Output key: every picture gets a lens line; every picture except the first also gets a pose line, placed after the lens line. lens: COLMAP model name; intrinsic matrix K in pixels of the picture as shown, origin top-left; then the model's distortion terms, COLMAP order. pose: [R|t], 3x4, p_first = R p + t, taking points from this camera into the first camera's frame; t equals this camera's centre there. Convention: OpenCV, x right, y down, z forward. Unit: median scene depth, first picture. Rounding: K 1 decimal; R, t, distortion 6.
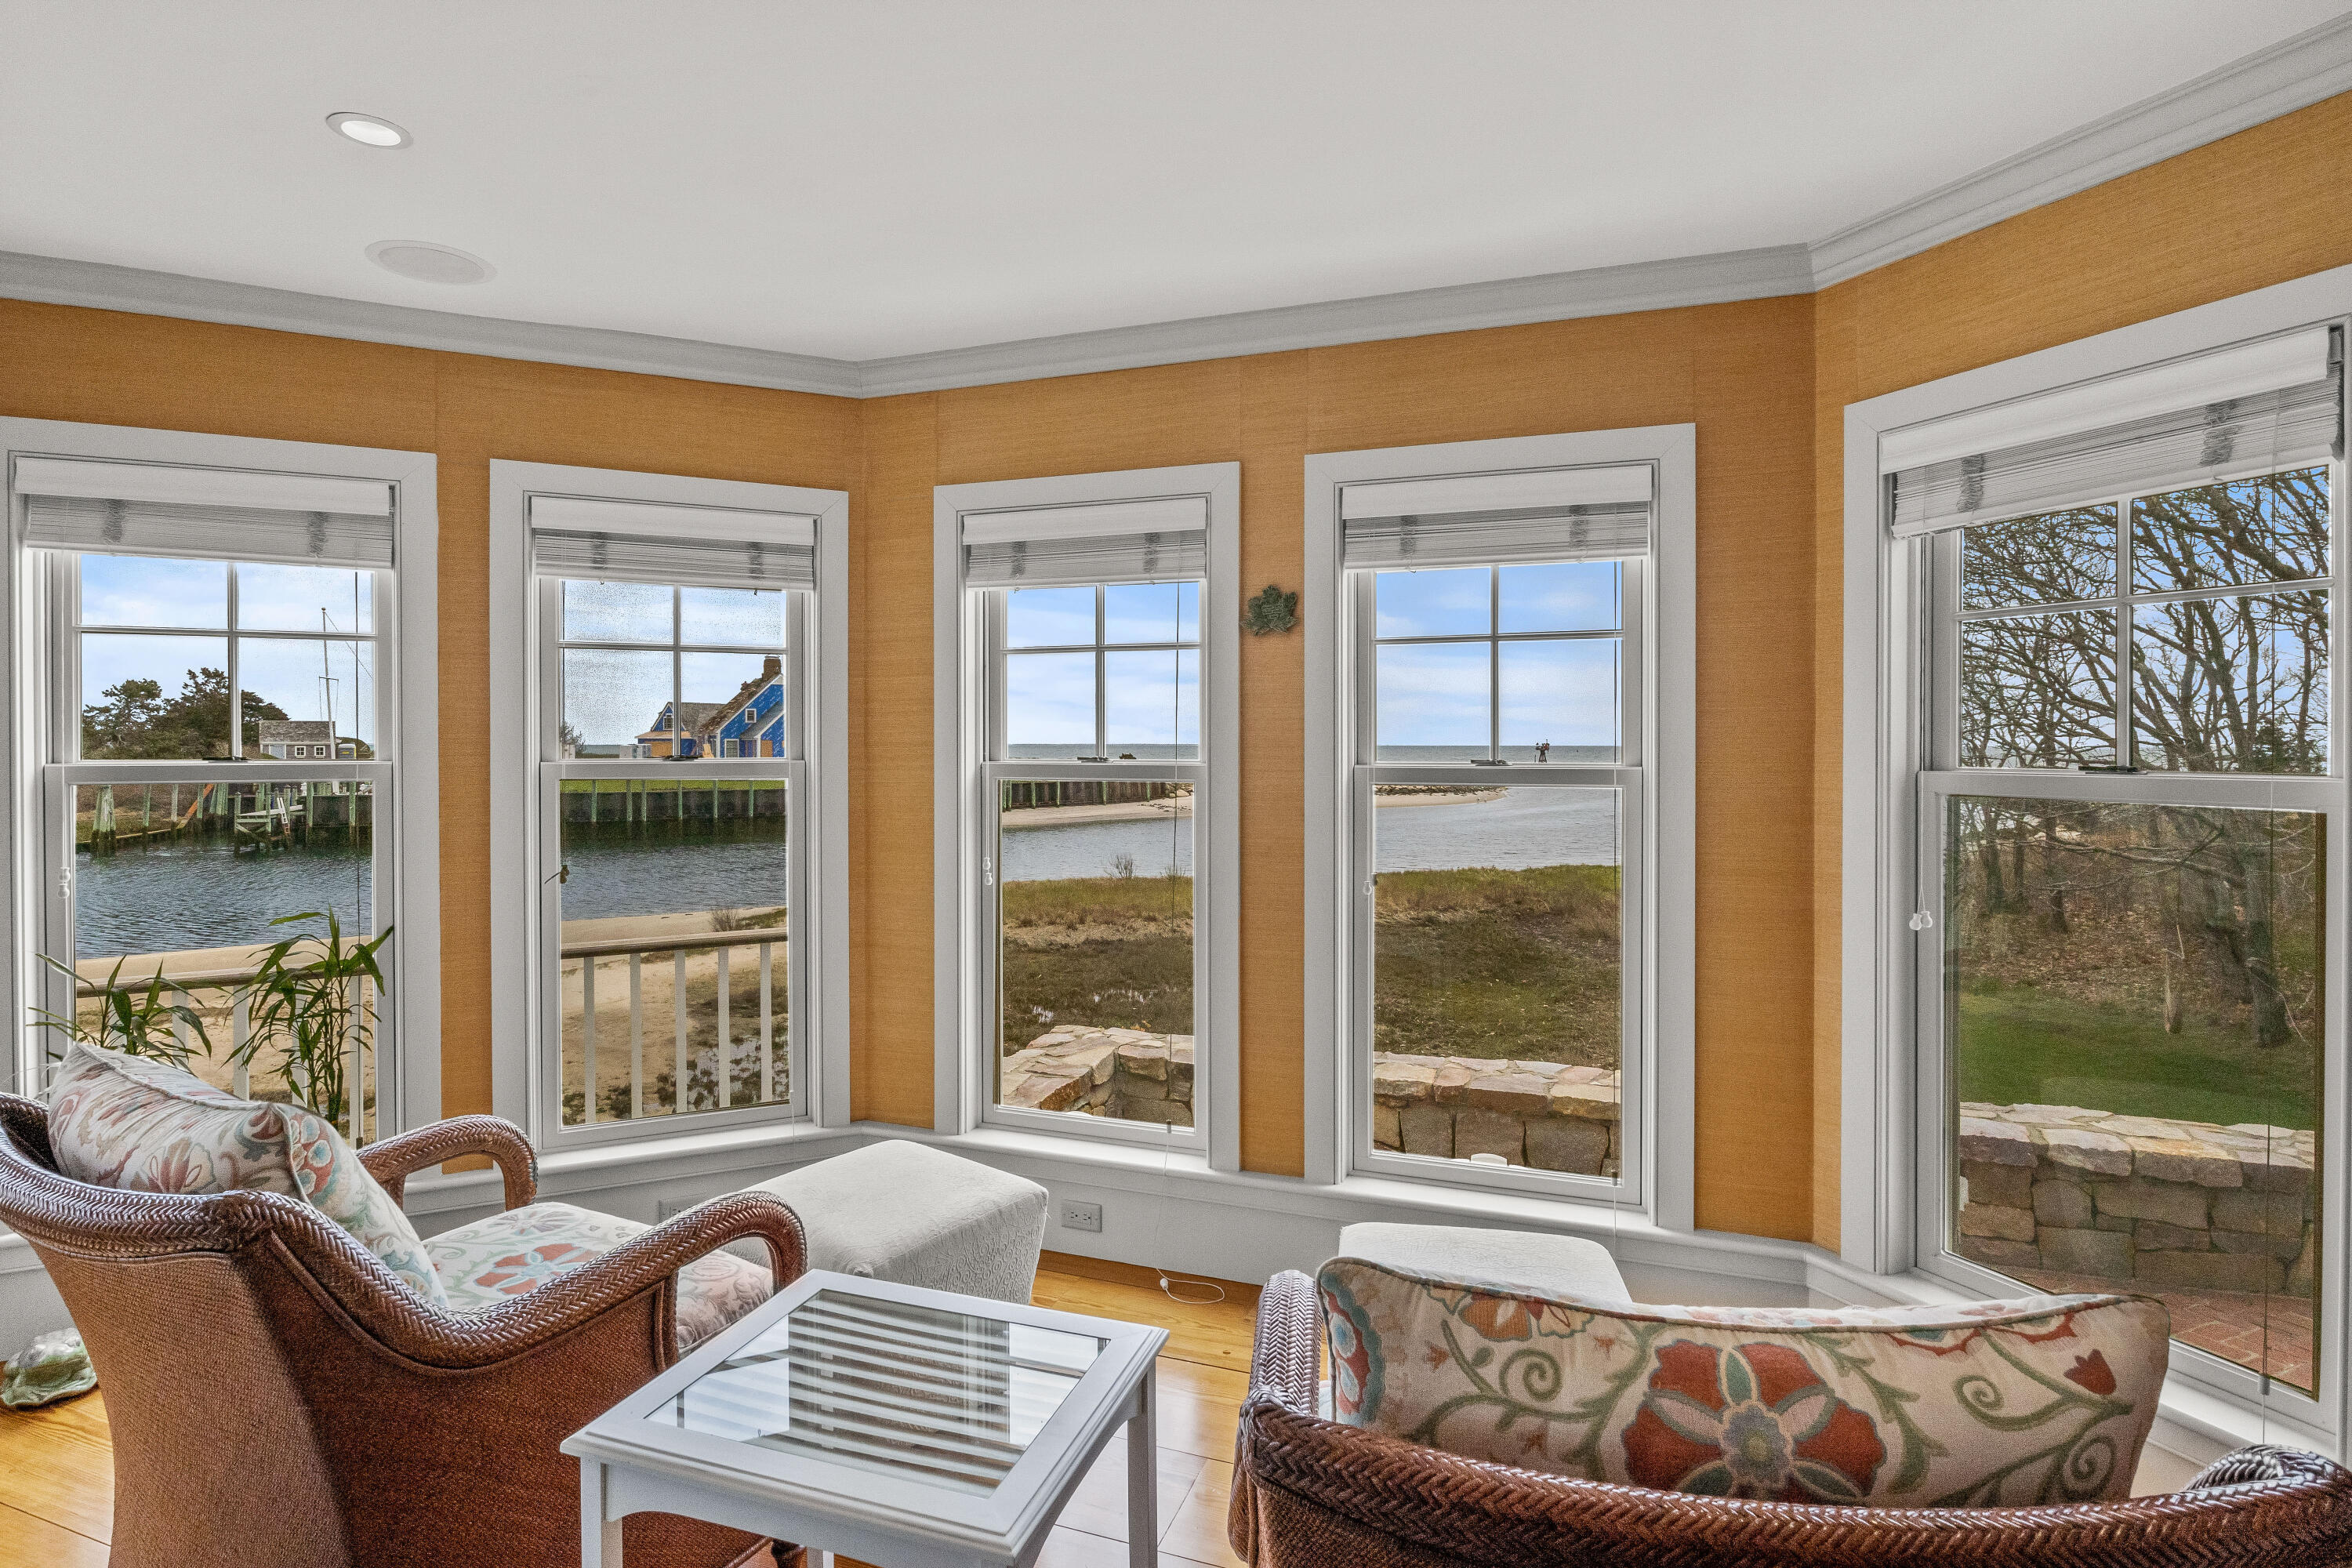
lens RADIAL K [[1199.3, 0, 1121.1], [0, 1199.3, 750.6], [0, 0, 1]] dist [-0.014119, 0.000015]
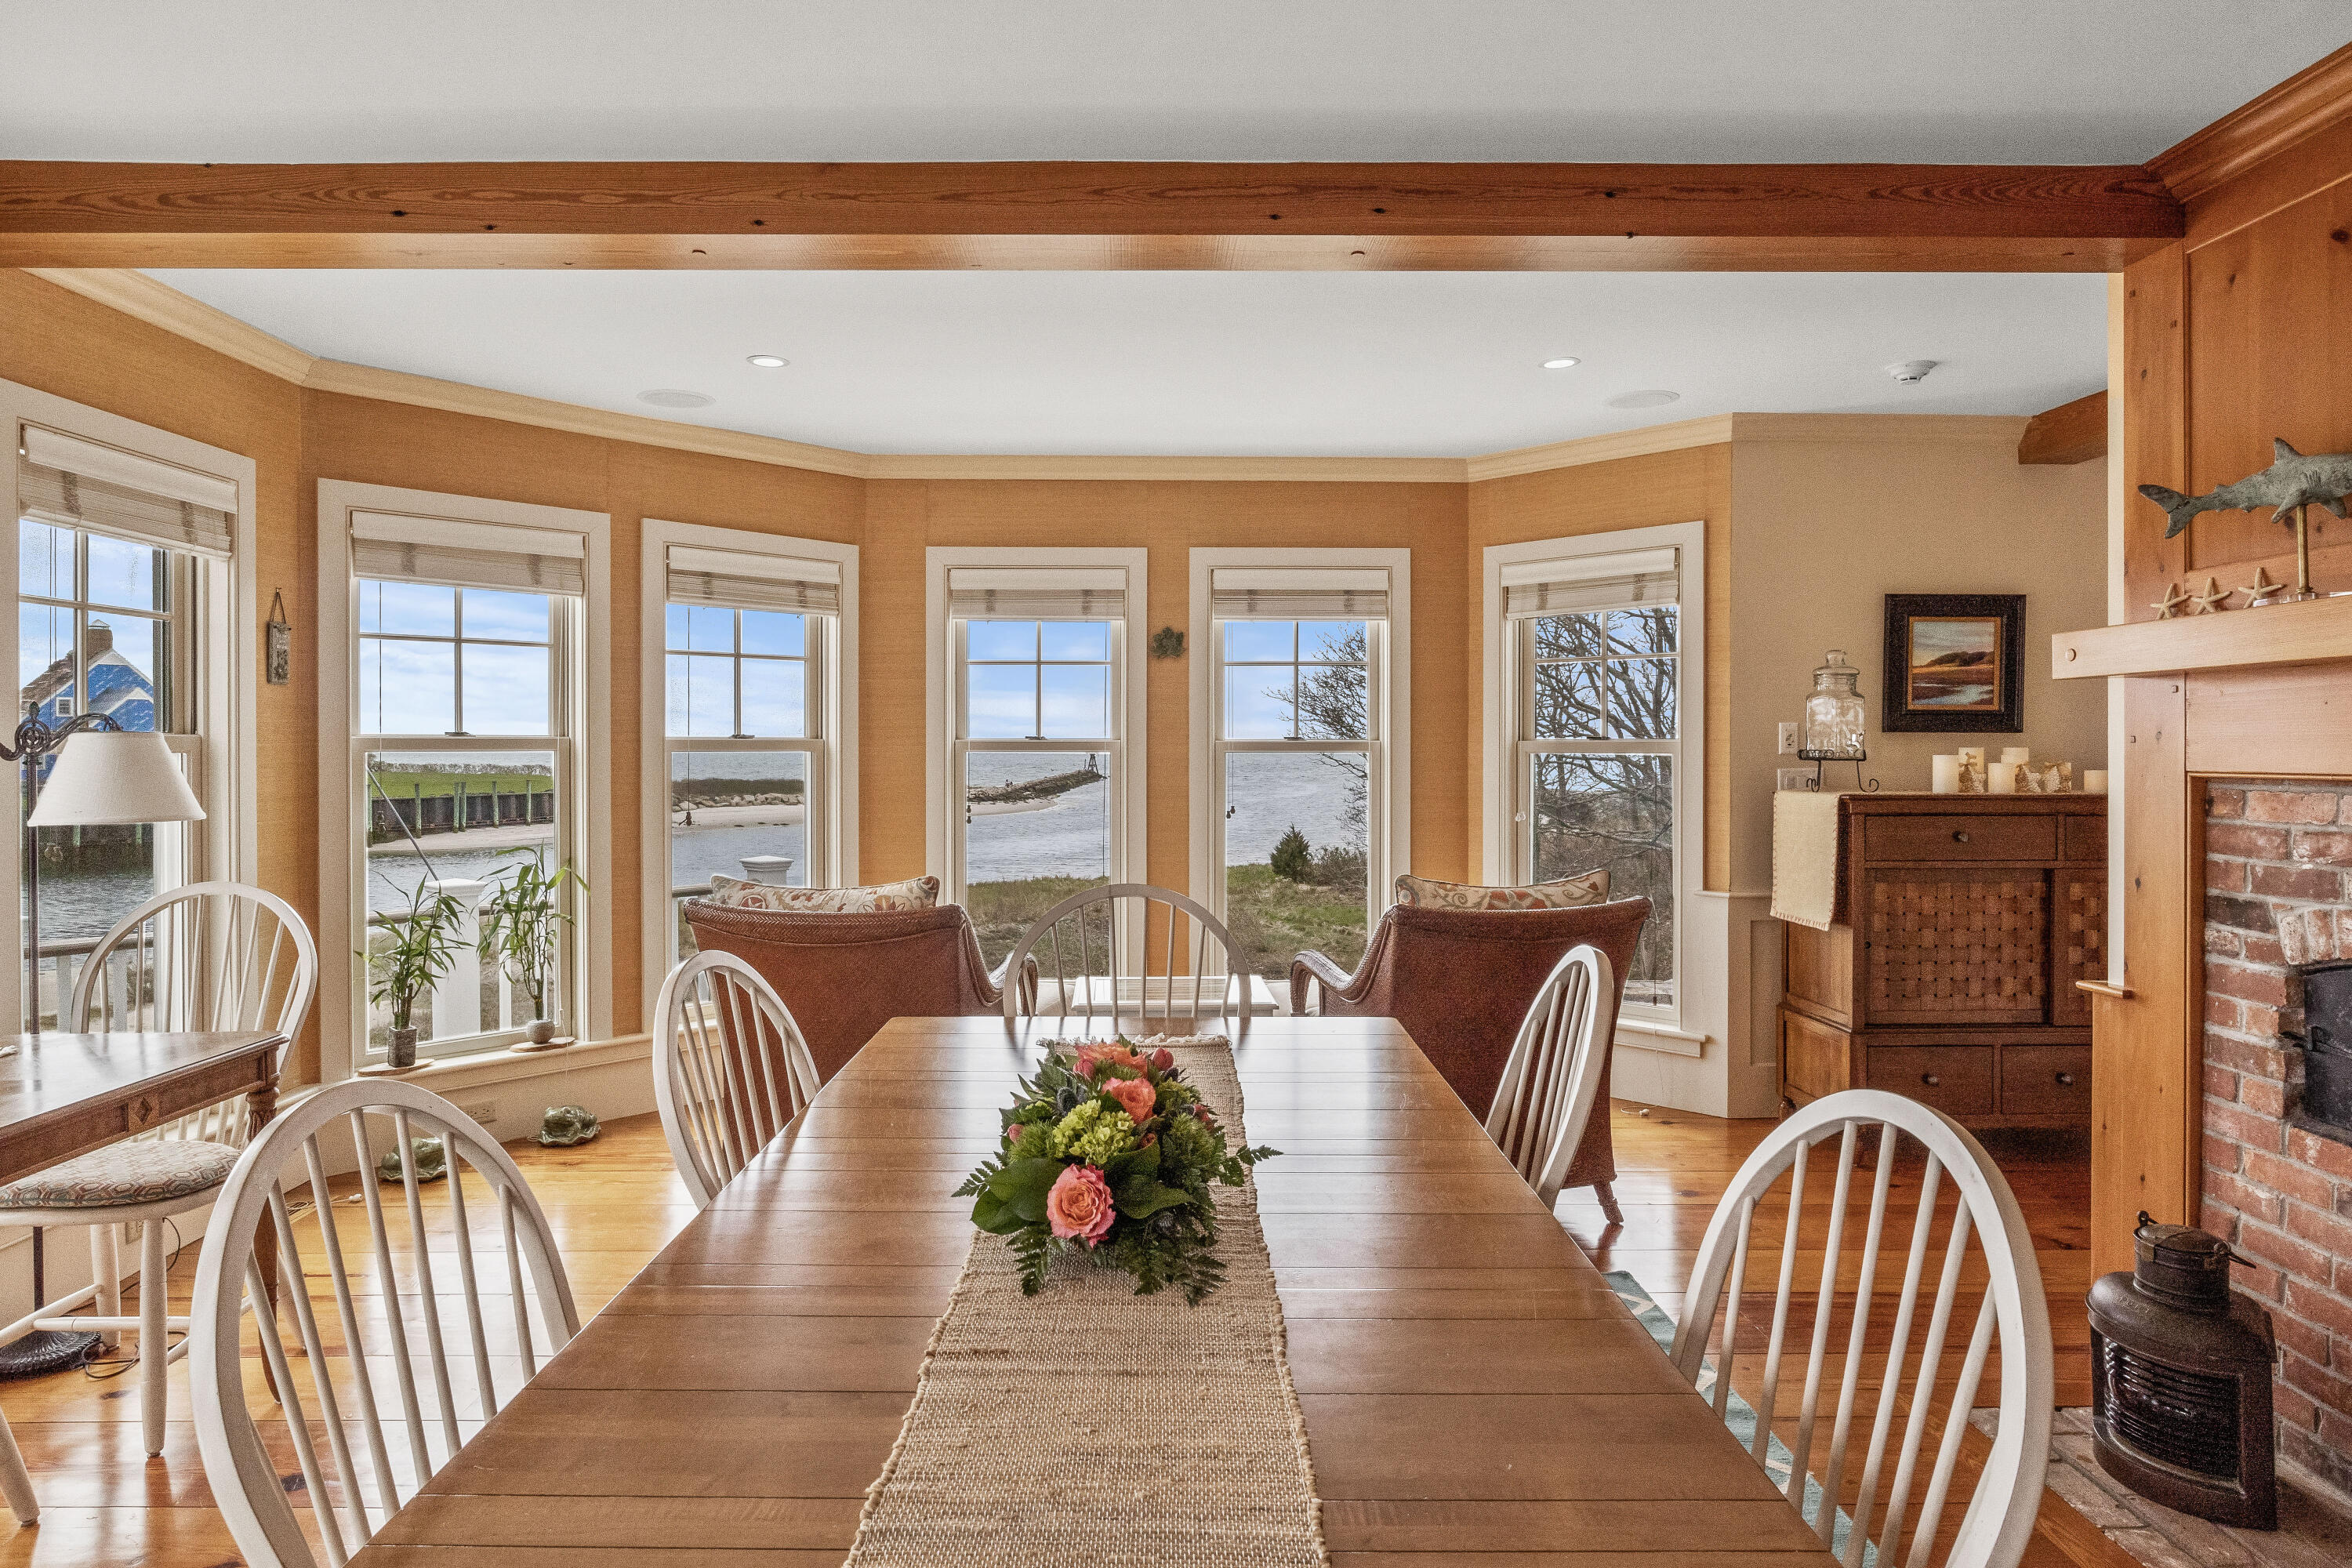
lens RADIAL K [[1321.1, 0, 1165.5], [0, 1321.1, 755.3], [0, 0, 1]] dist [-0.006364, -0.006128]
pose [[0.930946, -0.003694, 0.365139, -0.520502], [0.002937, 0.999992, 0.002630, 0.027458], [-0.365146, -0.001376, 0.930949, -0.634015]]
